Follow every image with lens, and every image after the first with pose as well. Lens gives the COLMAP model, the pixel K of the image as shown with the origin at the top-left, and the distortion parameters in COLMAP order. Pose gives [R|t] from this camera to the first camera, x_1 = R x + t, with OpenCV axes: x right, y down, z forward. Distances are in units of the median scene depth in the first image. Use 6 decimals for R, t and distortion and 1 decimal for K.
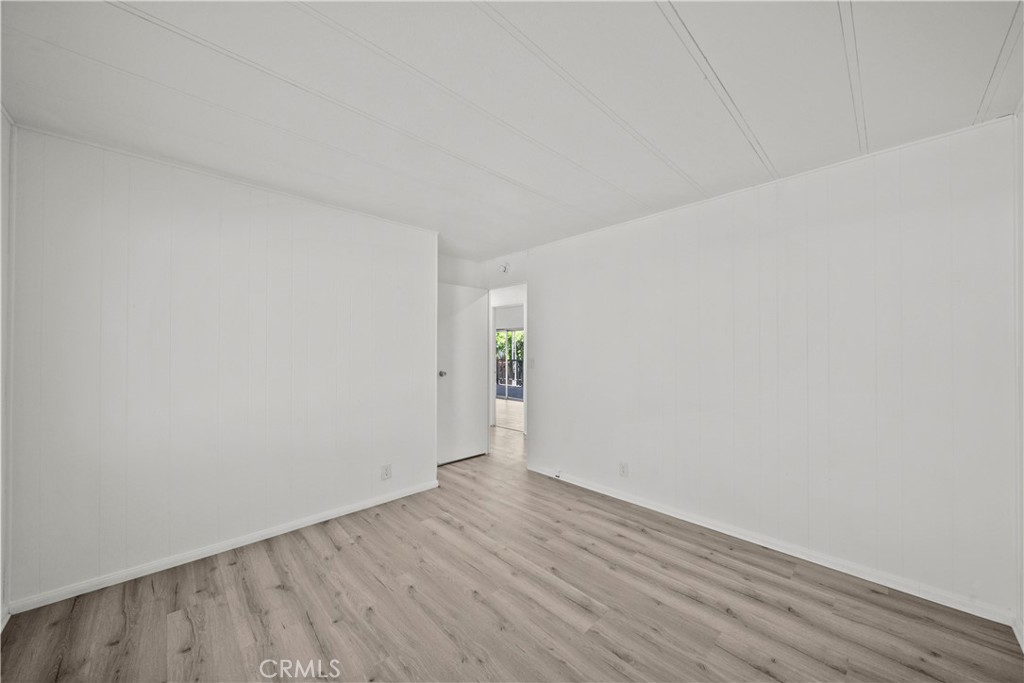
lens RADIAL K [[361.0, 0, 515.8], [0, 361.0, 347.7], [0, 0, 1]] dist [-0.000479, -0.000204]
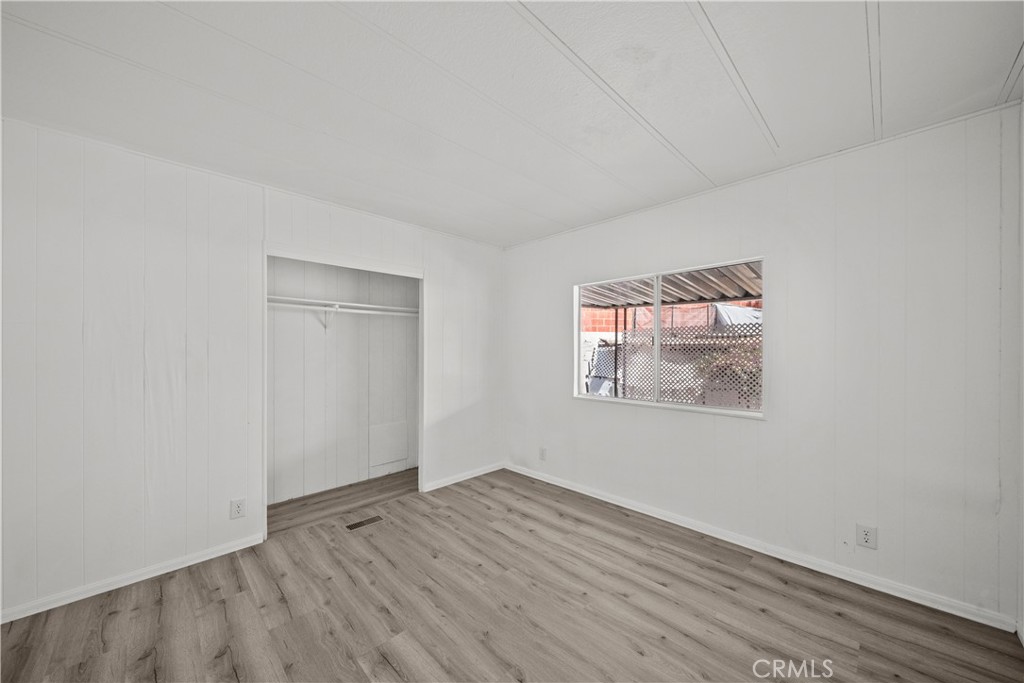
lens RADIAL K [[361.0, 0, 515.8], [0, 361.0, 347.7], [0, 0, 1]] dist [-0.000479, -0.000204]
pose [[-0.999911, 0.002597, -0.013115, -0.106729], [0.002728, 0.999946, -0.009997, 0.012715], [0.013089, -0.010032, -0.999864, 1.984933]]
